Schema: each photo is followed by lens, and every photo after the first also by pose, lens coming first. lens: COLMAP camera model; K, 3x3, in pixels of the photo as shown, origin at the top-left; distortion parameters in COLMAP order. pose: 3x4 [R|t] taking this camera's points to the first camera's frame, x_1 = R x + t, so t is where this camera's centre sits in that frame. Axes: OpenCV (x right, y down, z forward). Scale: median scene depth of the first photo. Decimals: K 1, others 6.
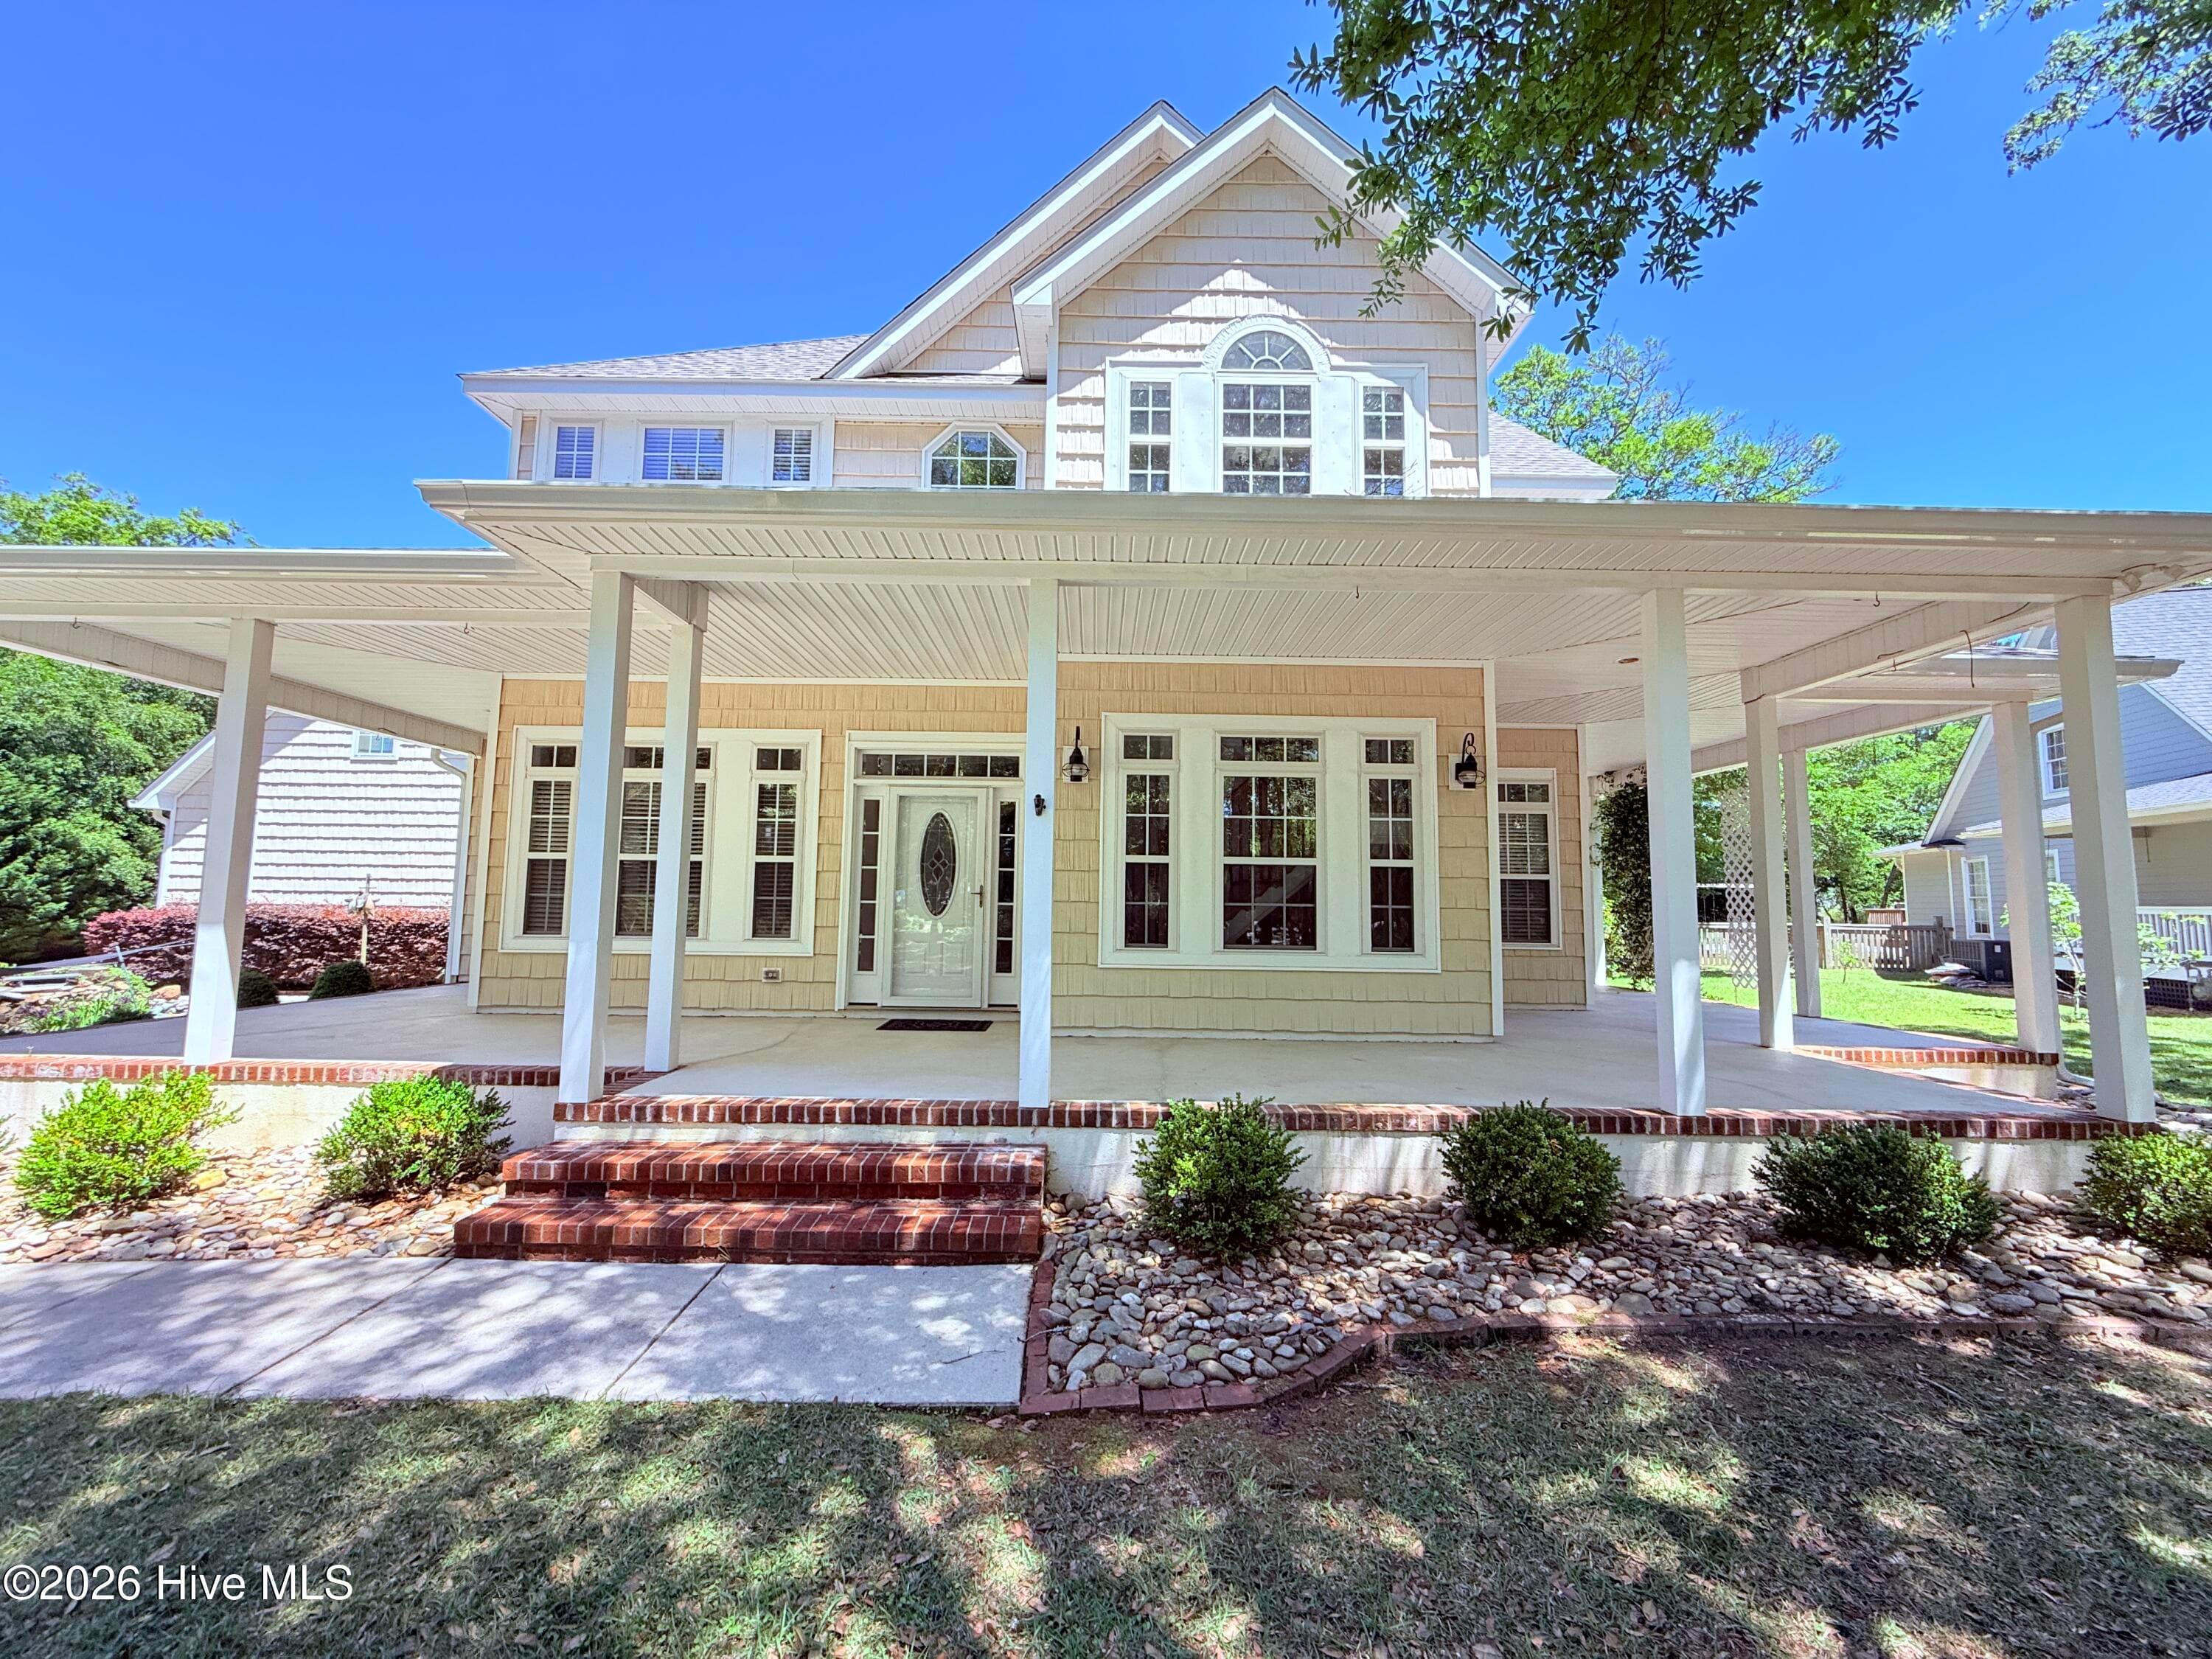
lens RADIAL K [[894.2, 0, 1097.4], [0, 894.2, 829.3], [0, 0, 1]] dist [0.001120, -0.000279]
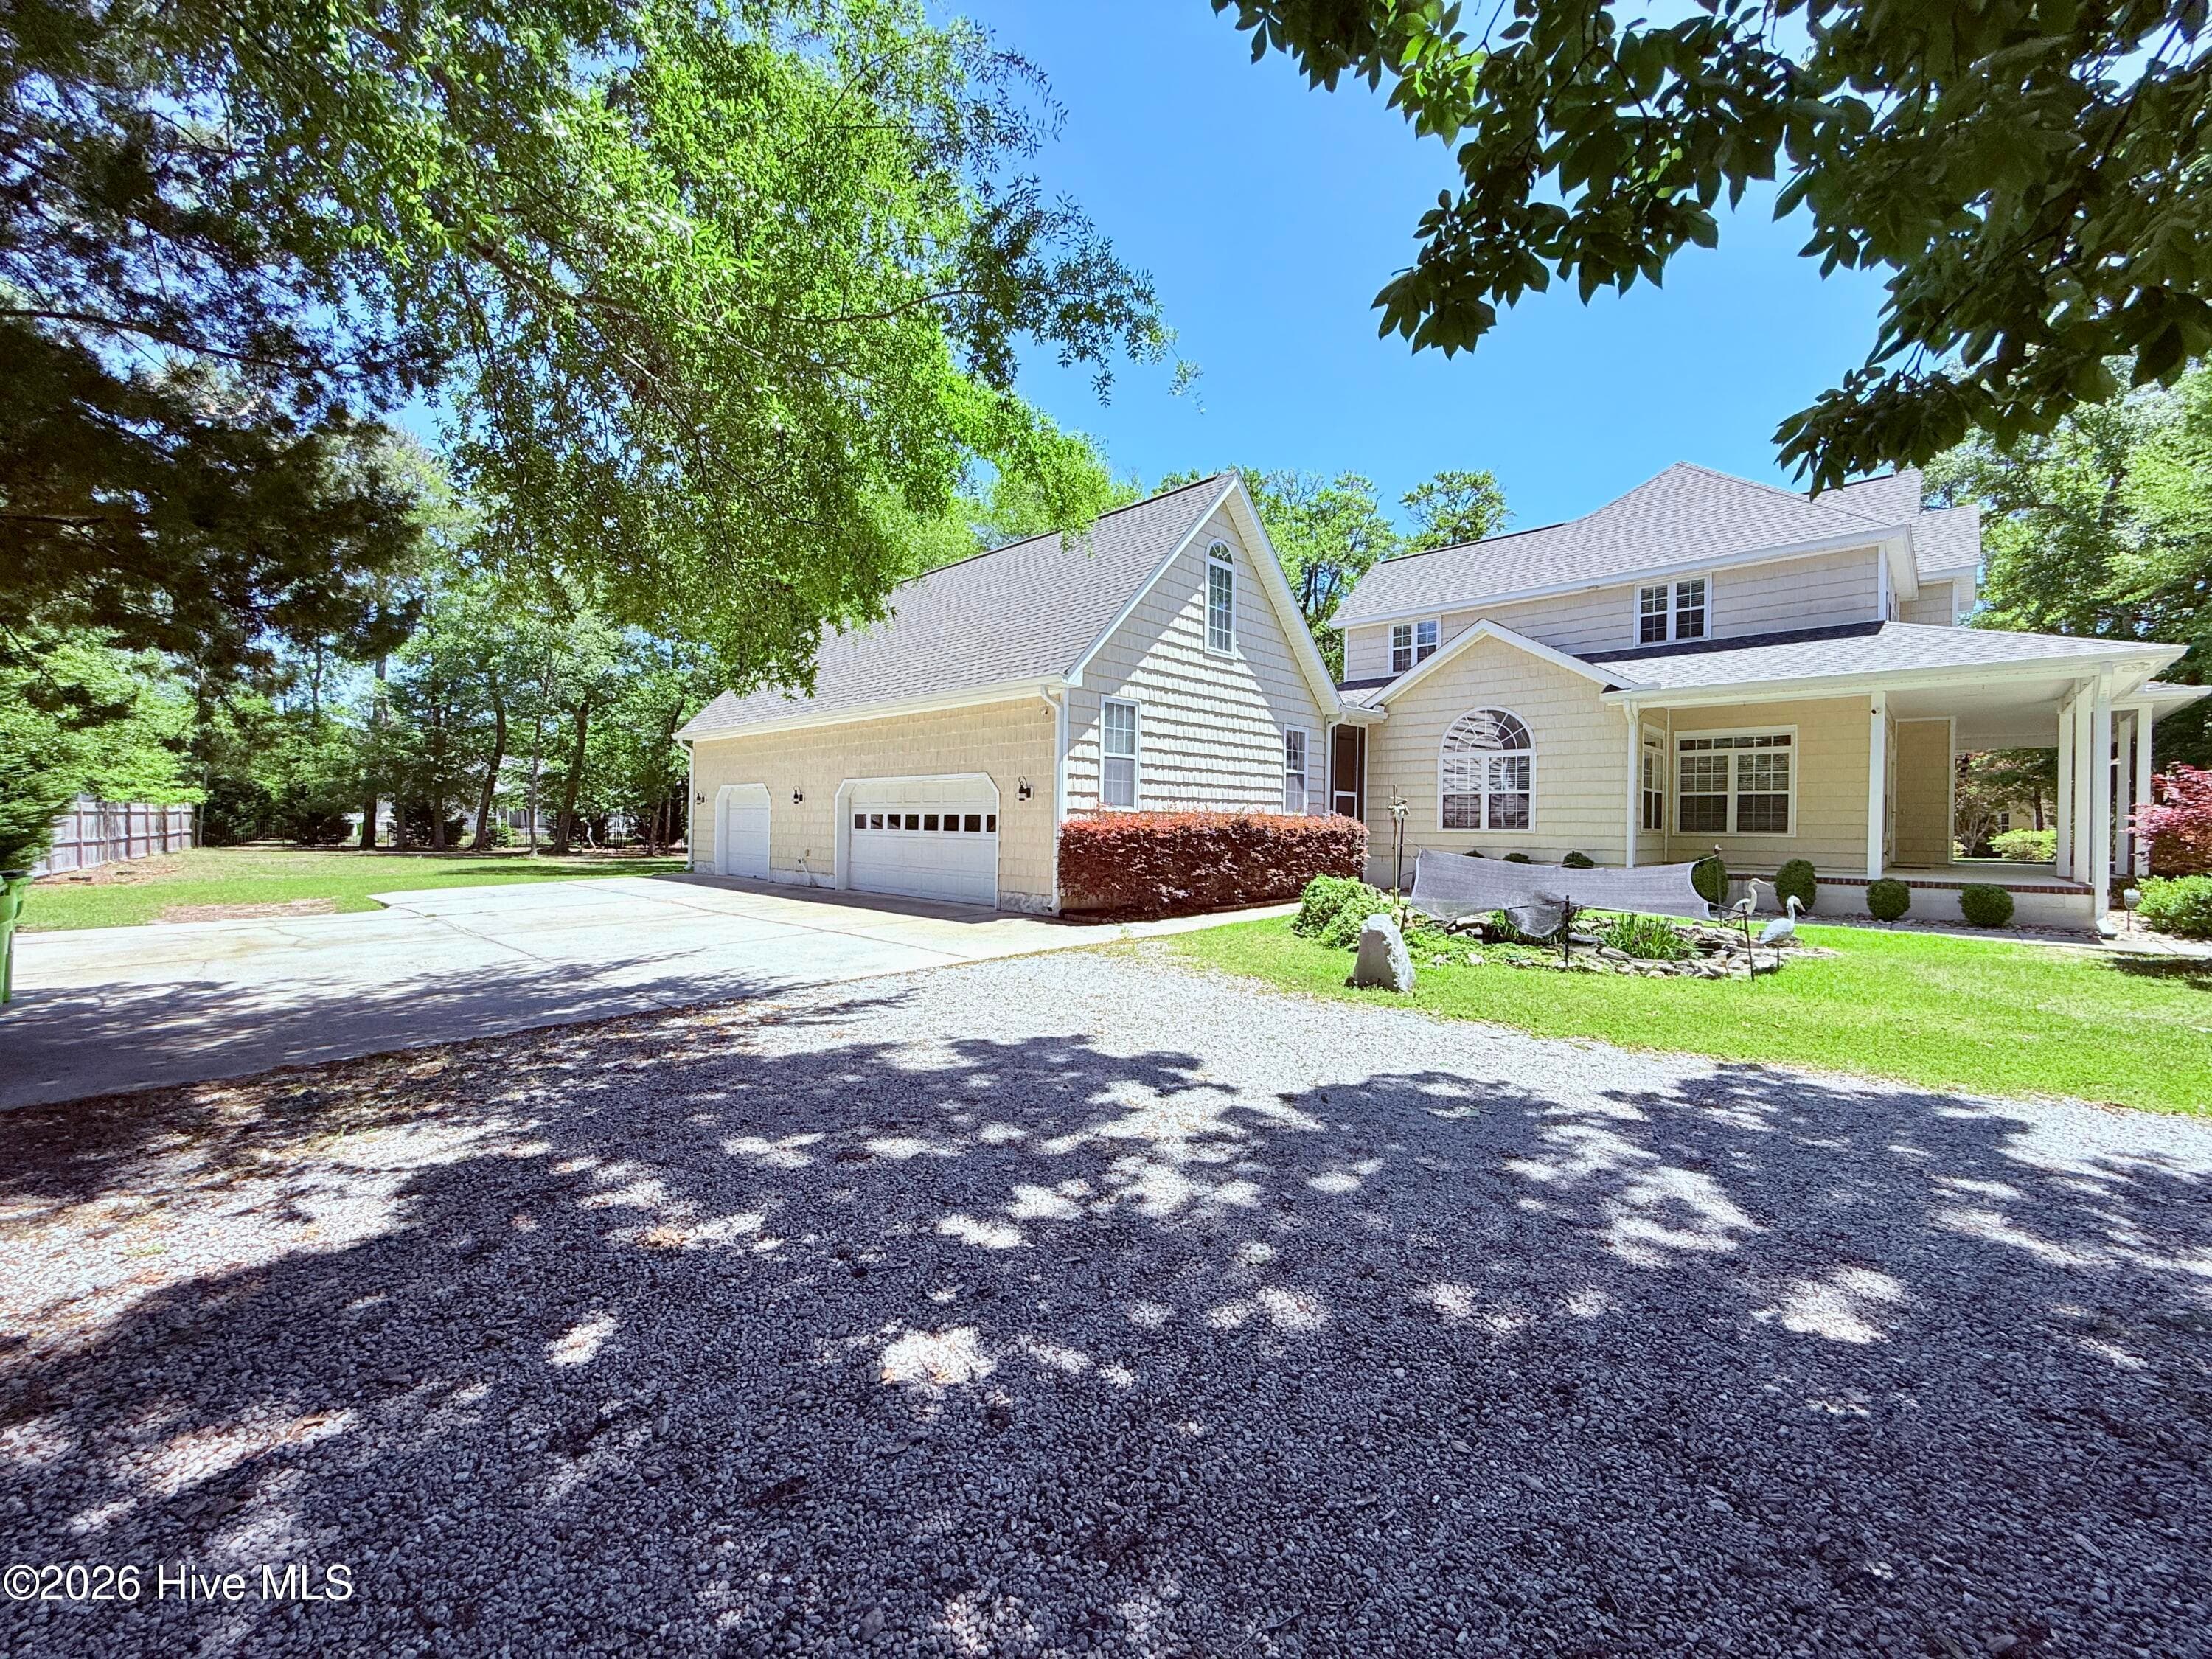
lens RADIAL K [[894.2, 0, 1115.8], [0, 894.2, 832.5], [0, 0, 1]] dist [0.001120, -0.000279]
pose [[0.690739, -0.010911, 0.723021, -3.236653], [-0.067026, 0.994615, 0.079043, 0.077327], [-0.719991, -0.103059, 0.686289, 0.880436]]
